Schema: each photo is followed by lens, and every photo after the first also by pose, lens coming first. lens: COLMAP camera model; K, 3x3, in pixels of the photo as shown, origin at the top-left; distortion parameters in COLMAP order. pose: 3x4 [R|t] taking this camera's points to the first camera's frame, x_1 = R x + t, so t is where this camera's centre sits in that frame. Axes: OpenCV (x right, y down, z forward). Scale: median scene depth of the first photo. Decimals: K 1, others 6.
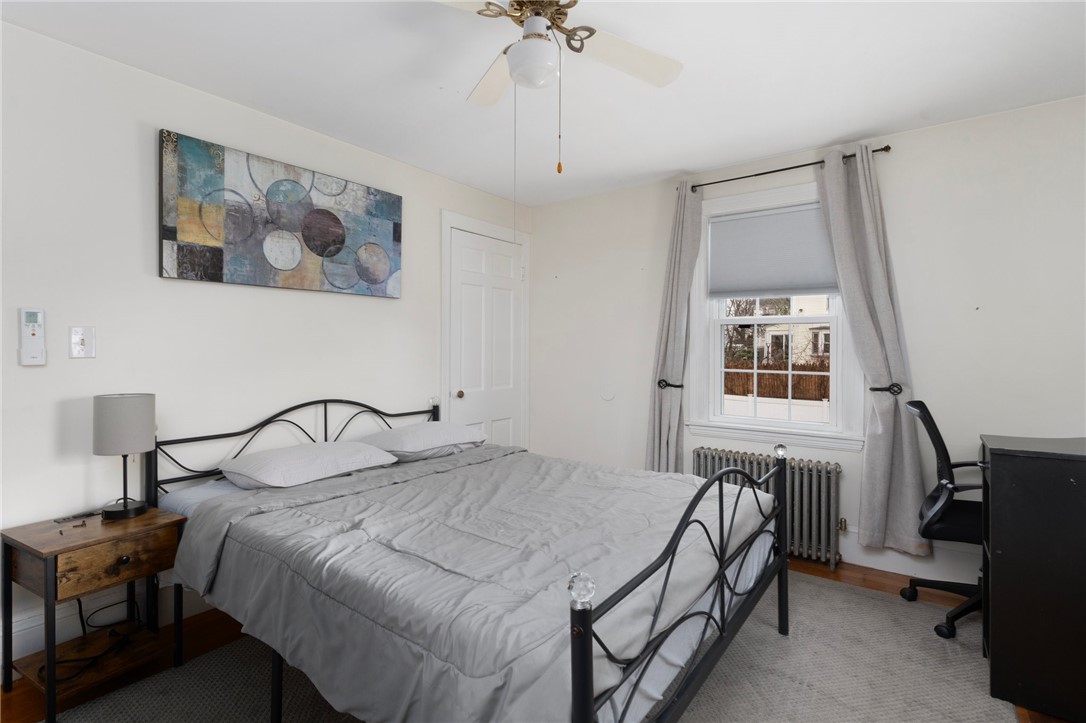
lens RADIAL K [[524.0, 0, 539.6], [0, 524.0, 344.6], [0, 0, 1]] dist [0.000818, 0.001679]
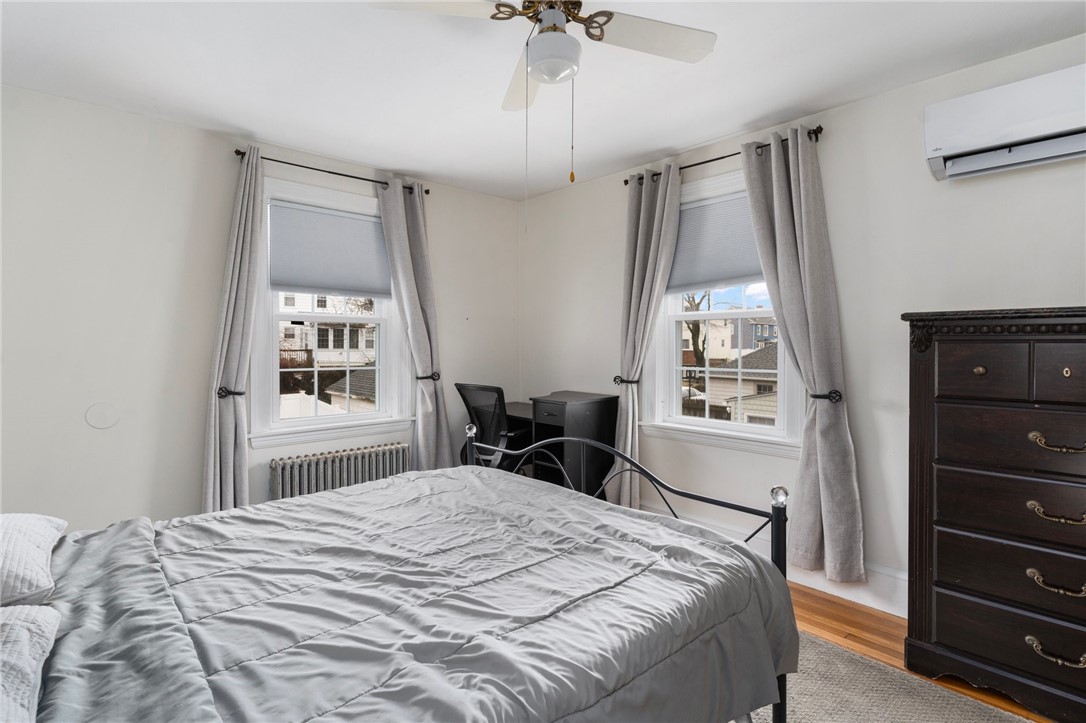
lens RADIAL K [[524.0, 0, 539.6], [0, 524.0, 344.6], [0, 0, 1]] dist [0.000818, 0.001679]
pose [[0.190698, -0.002377, 0.981646, -0.569926], [-0.002841, 0.999992, 0.002973, -0.000589], [-0.981645, -0.003356, 0.190689, 0.487378]]
